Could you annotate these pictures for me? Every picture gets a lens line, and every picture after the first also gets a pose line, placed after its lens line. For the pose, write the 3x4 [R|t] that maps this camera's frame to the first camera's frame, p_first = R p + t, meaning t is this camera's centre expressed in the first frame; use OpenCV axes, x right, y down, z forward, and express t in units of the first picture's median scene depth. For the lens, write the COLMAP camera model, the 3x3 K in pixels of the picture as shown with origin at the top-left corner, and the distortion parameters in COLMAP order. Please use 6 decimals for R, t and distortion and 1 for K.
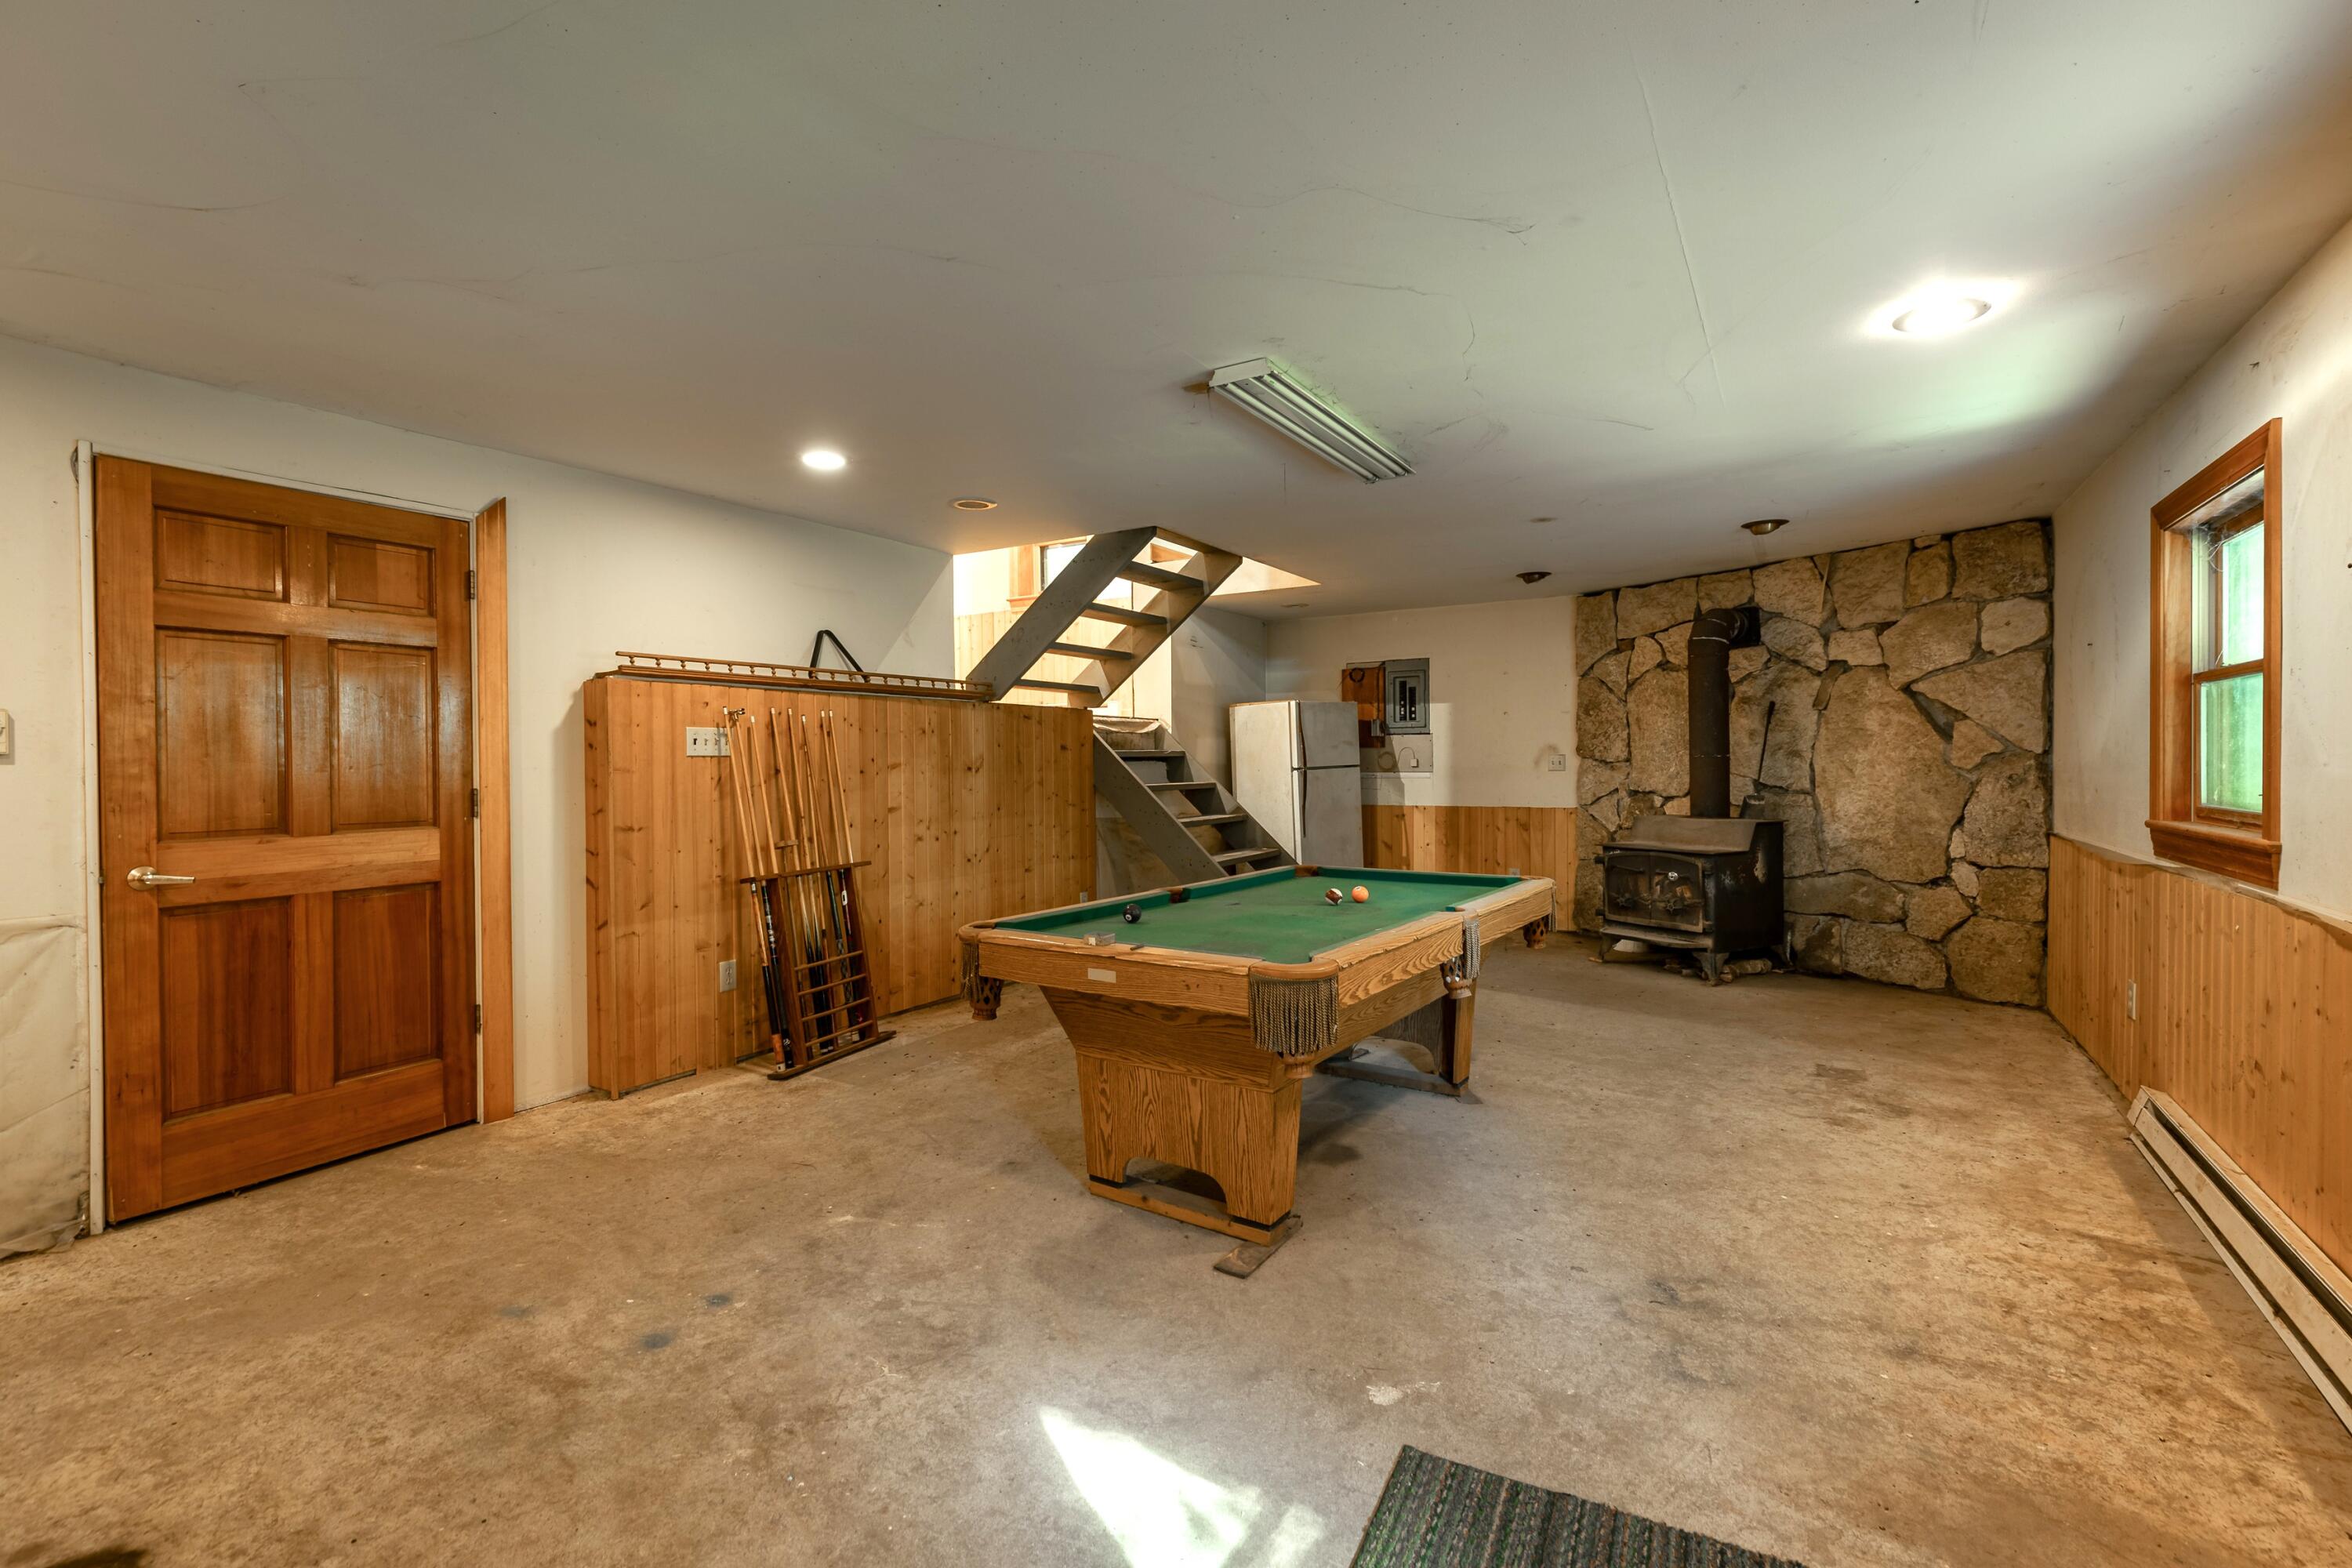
lens RADIAL K [[1078.1, 0, 1173.0], [0, 1078.1, 774.6], [0, 0, 1]] dist [0.002160, -0.001322]
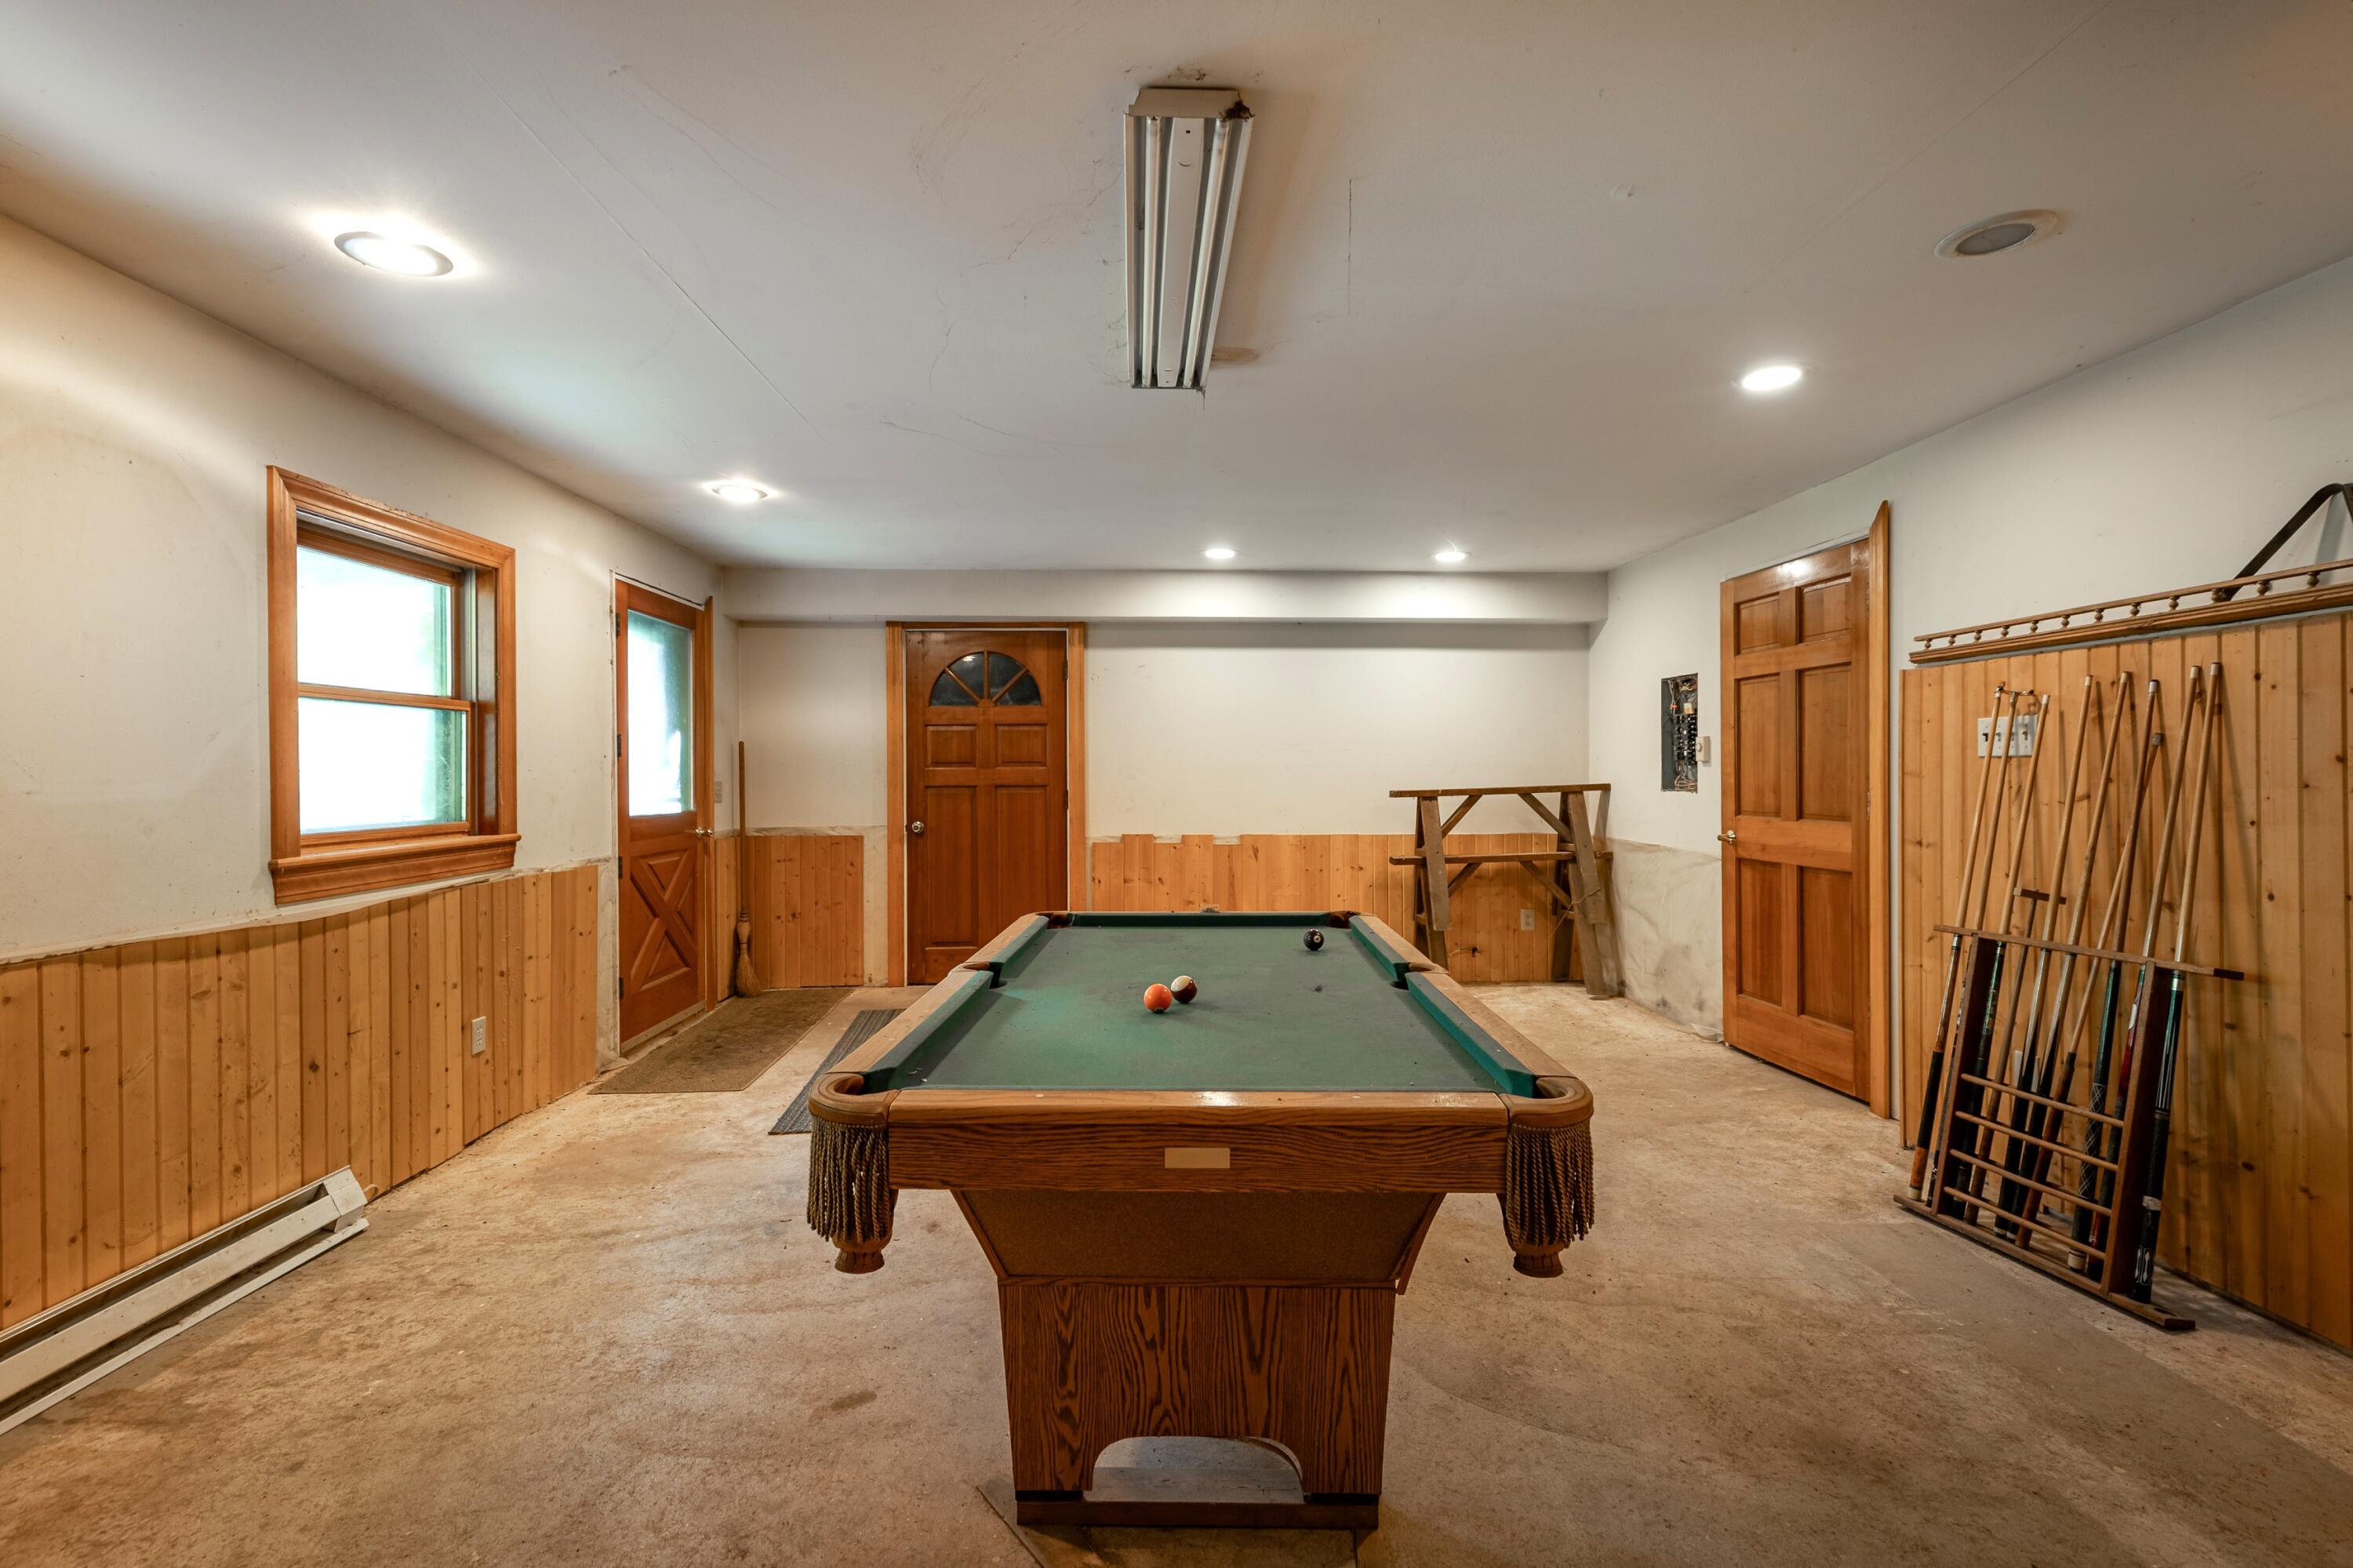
lens RADIAL K [[1078.6, 0, 1174.2], [0, 1078.6, 772.5], [0, 0, 1]] dist [0.002160, -0.001322]
pose [[-0.842315, 0.013741, -0.538811, 0.591669], [0.006078, 0.999854, 0.015996, -0.029606], [0.538952, 0.010198, -0.842275, 1.835973]]
